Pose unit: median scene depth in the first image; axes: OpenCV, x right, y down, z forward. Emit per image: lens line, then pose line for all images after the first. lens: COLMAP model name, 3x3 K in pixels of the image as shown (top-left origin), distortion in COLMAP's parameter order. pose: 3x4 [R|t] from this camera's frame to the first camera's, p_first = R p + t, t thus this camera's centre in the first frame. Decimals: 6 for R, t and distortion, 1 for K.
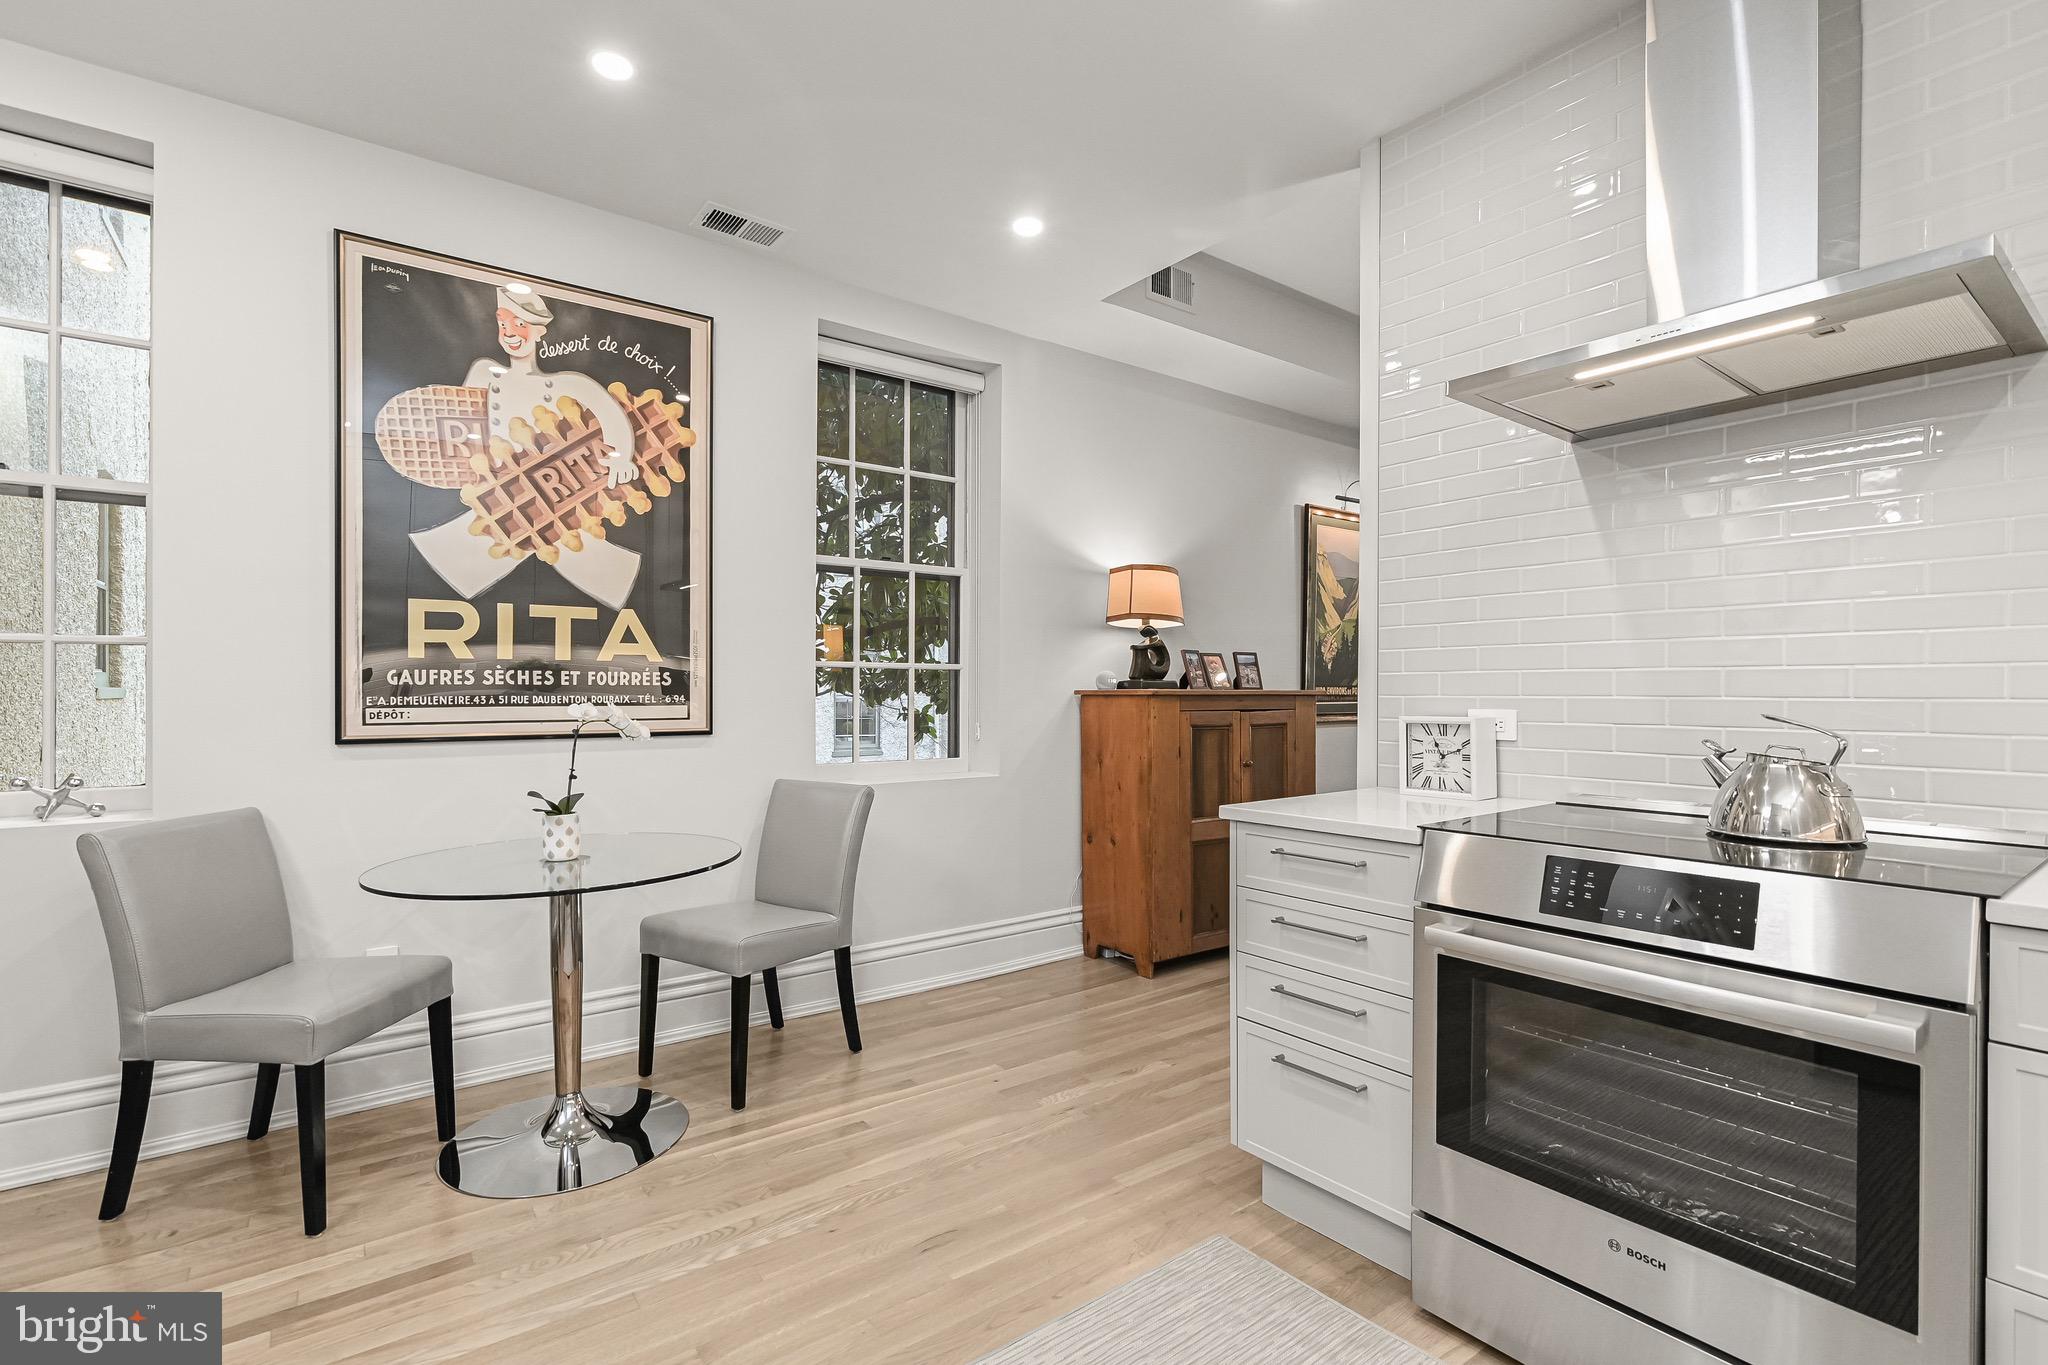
lens RADIAL K [[933.5, 0, 1018.2], [0, 933.5, 693.4], [0, 0, 1]] dist [-0.005931, 0.001161]
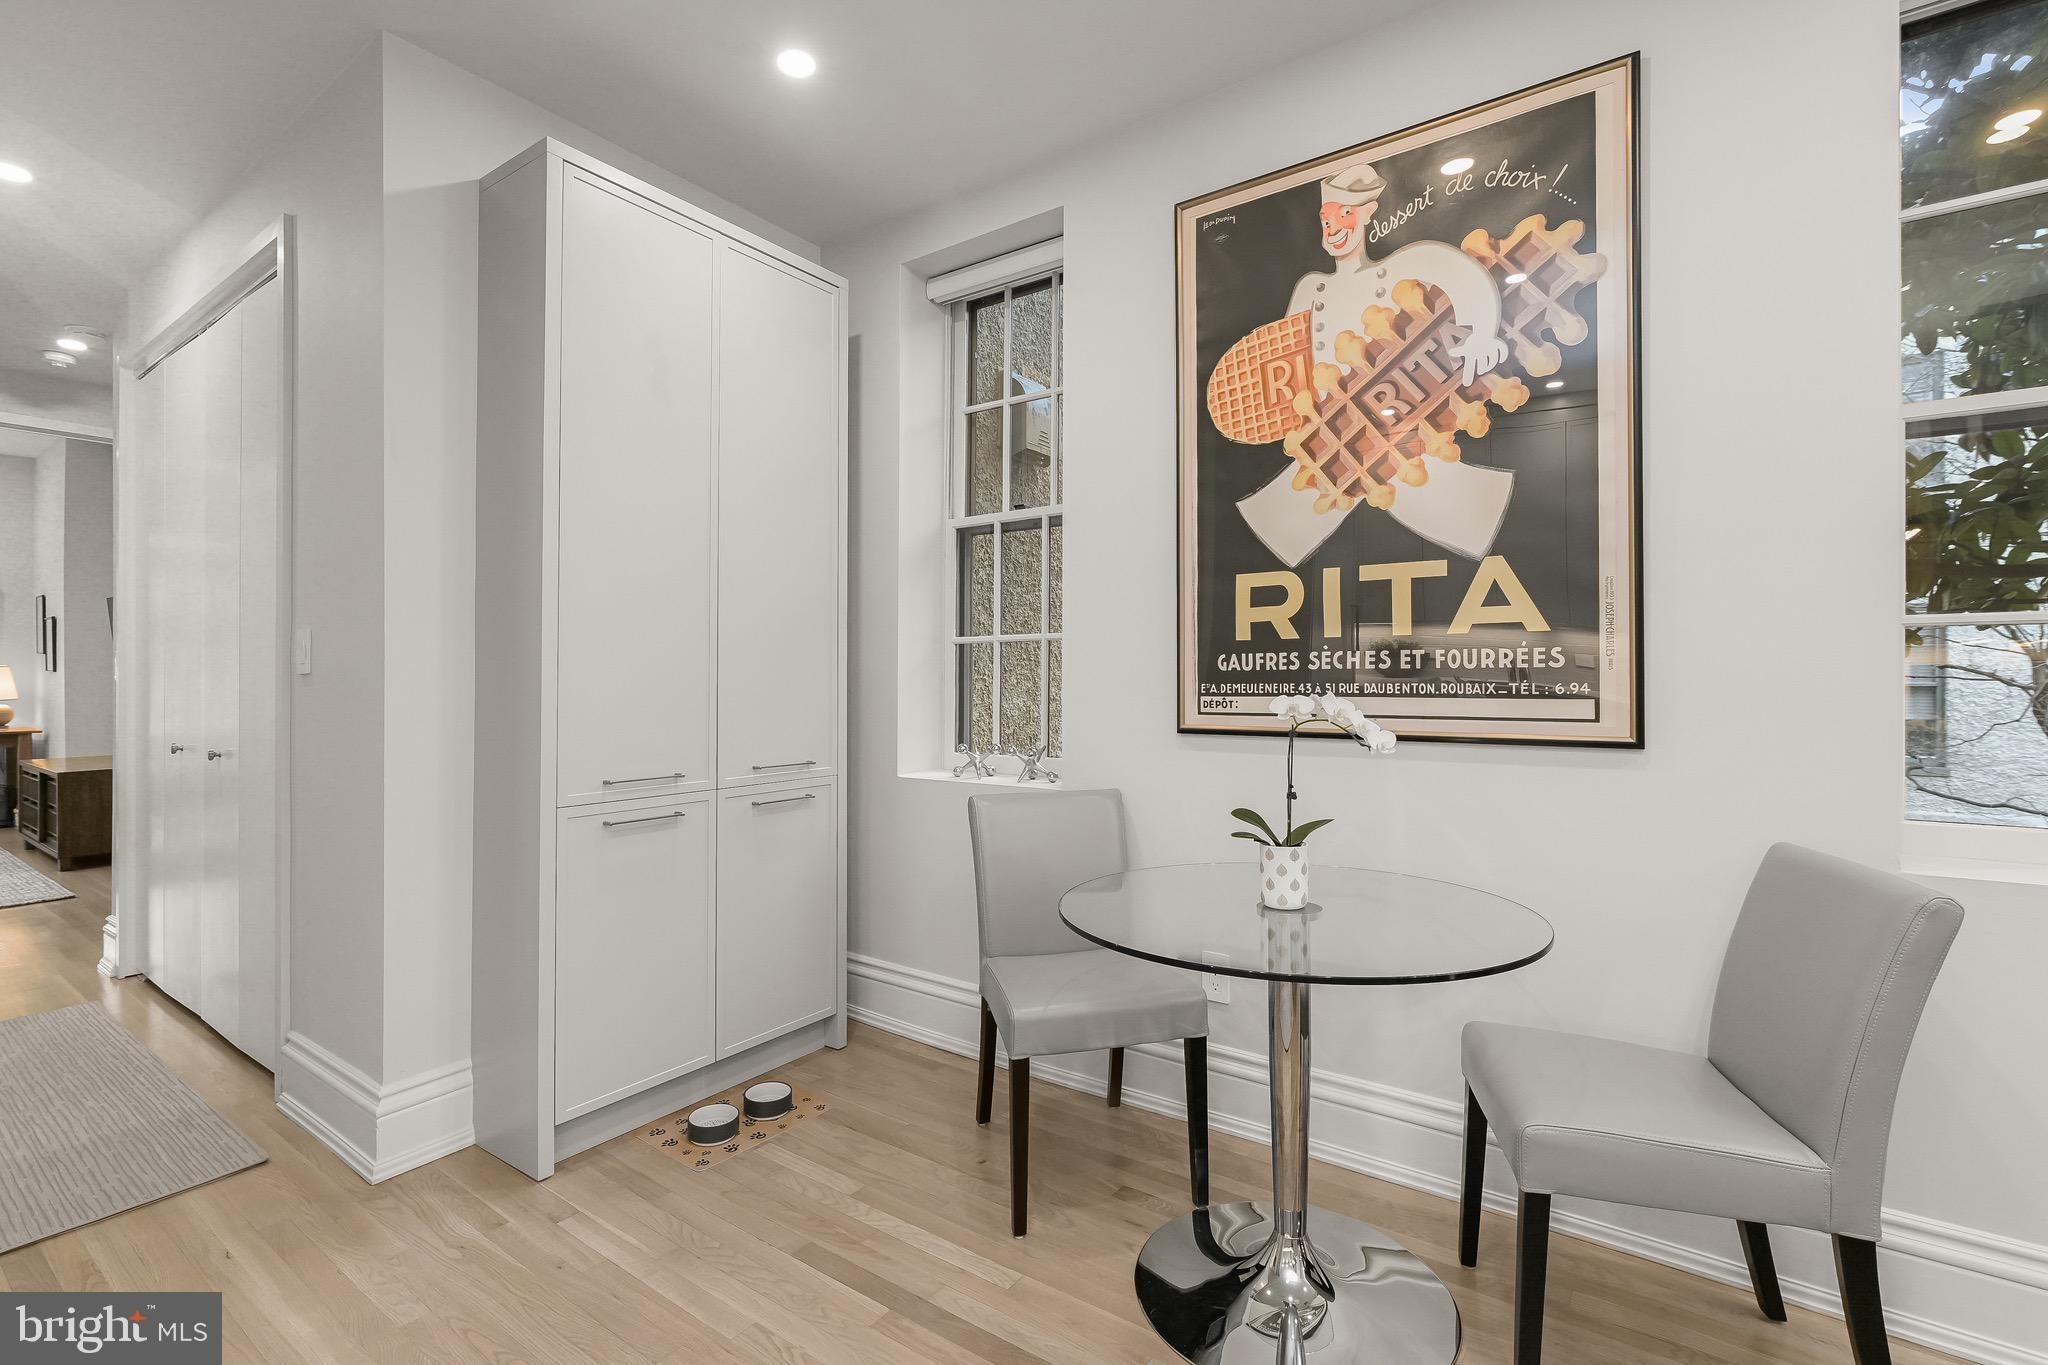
lens RADIAL K [[933.5, 0, 1014.6], [0, 933.5, 675.7], [0, 0, 1]] dist [-0.005931, 0.001161]
pose [[0.307682, -0.007586, -0.951459, 0.125577], [-0.000486, 0.999967, -0.008130, 0.002620], [0.951489, 0.002963, 0.307668, 0.484410]]
